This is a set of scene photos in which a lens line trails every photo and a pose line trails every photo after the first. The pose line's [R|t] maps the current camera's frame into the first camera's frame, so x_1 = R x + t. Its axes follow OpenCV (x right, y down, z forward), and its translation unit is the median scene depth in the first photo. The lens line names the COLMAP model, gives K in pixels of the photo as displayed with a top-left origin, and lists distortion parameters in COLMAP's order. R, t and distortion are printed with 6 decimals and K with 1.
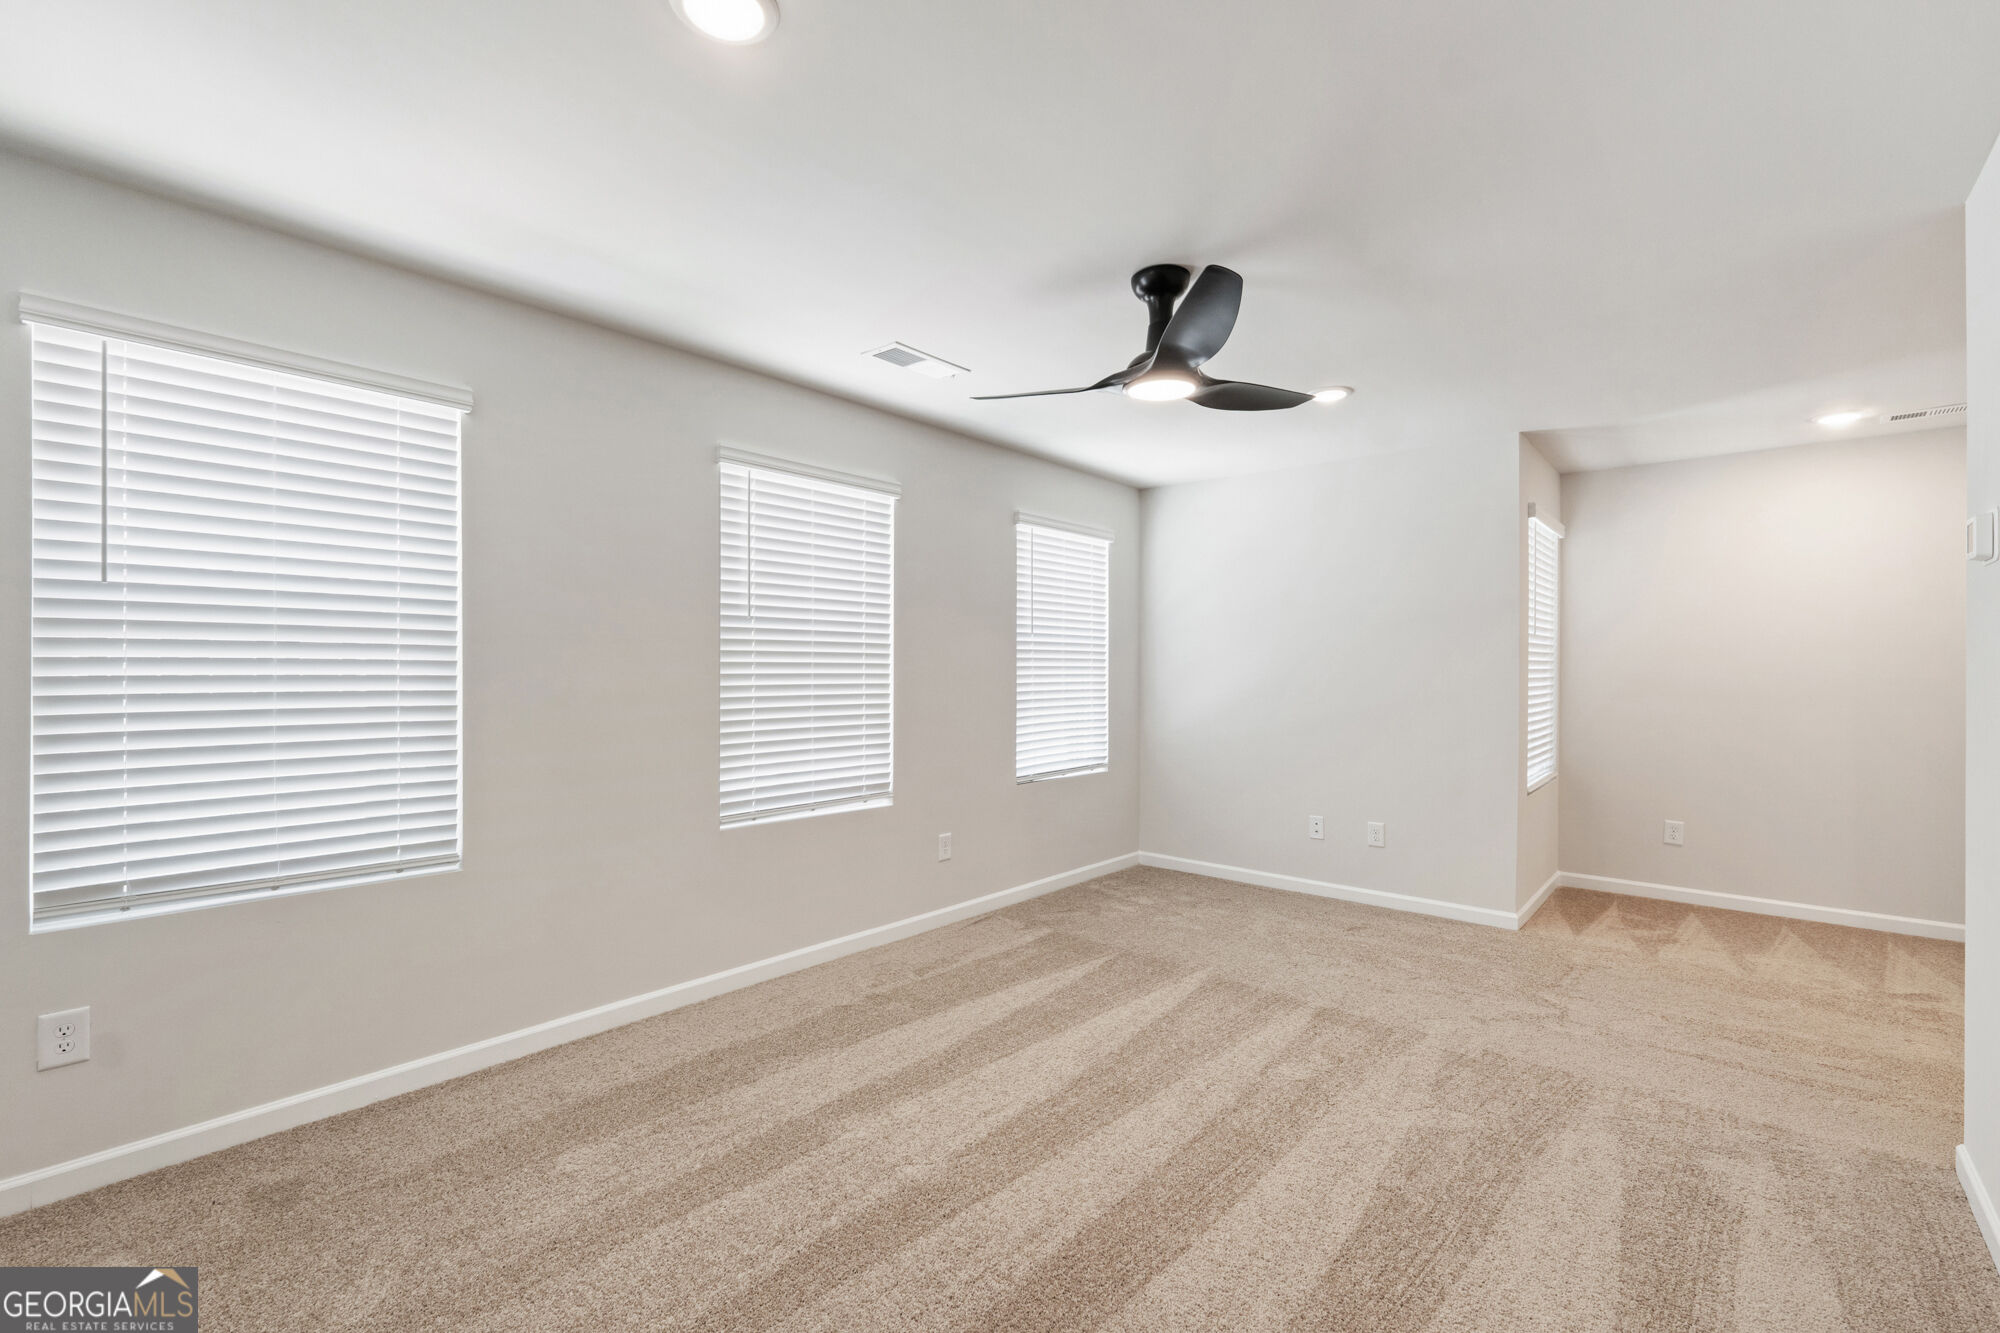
lens RADIAL K [[851.2, 0, 1000.0], [0, 851.2, 666.5], [0, 0, 1]] dist [0.003396, 0.000233]
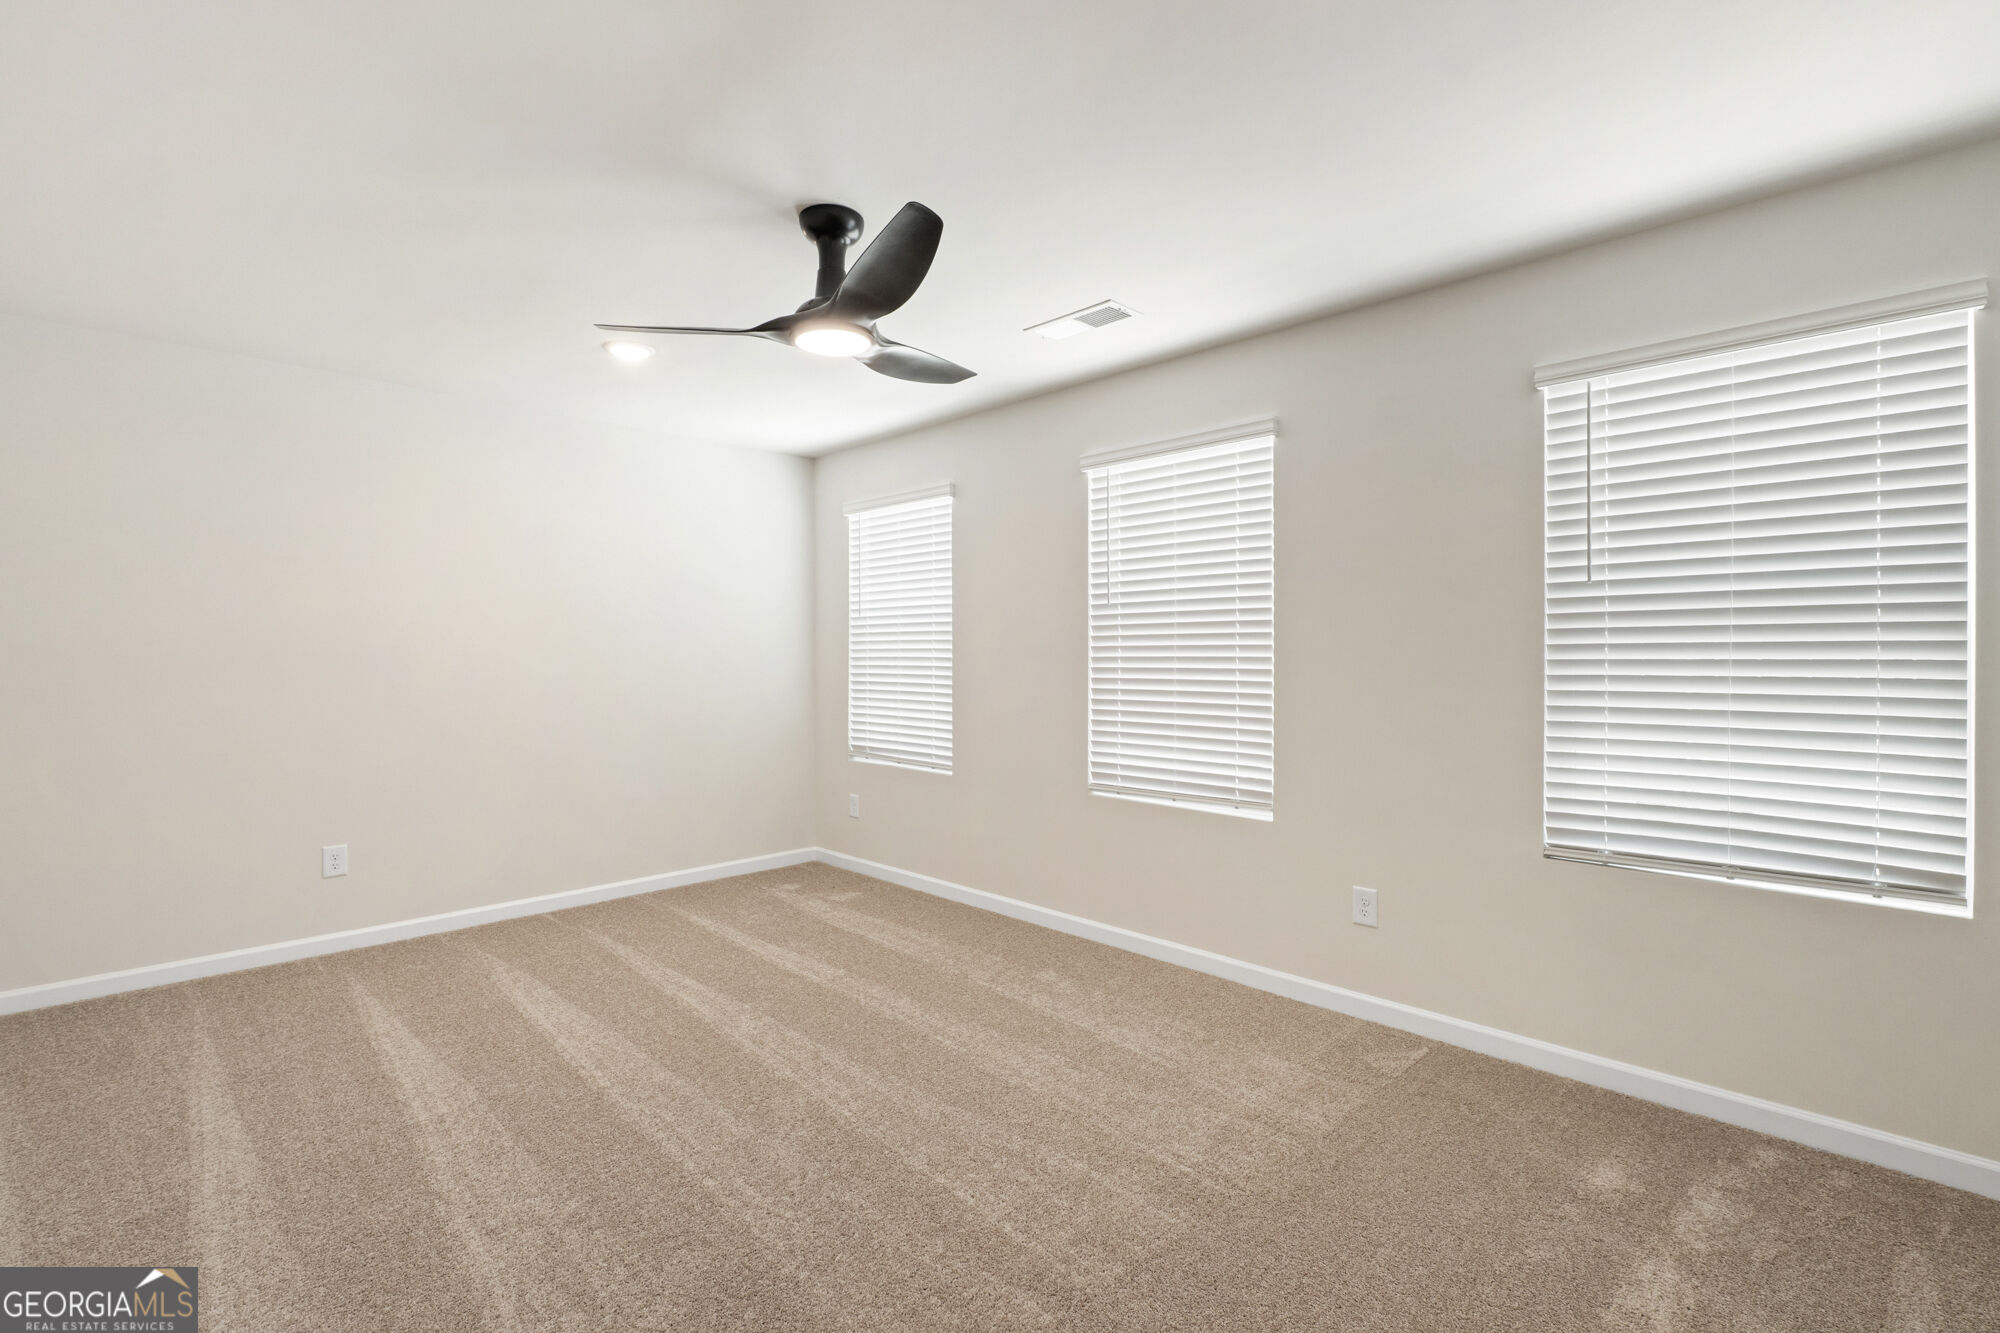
lens RADIAL K [[886.3, 0, 1040.6], [0, 886.3, 657.3], [0, 0, 1]] dist [0.003311, 0.000542]
pose [[-0.018666, 0.002233, -0.999823, 0.516725], [0.004683, 0.999987, 0.002146, 0.004072], [0.999815, -0.004642, -0.018676, 0.581858]]
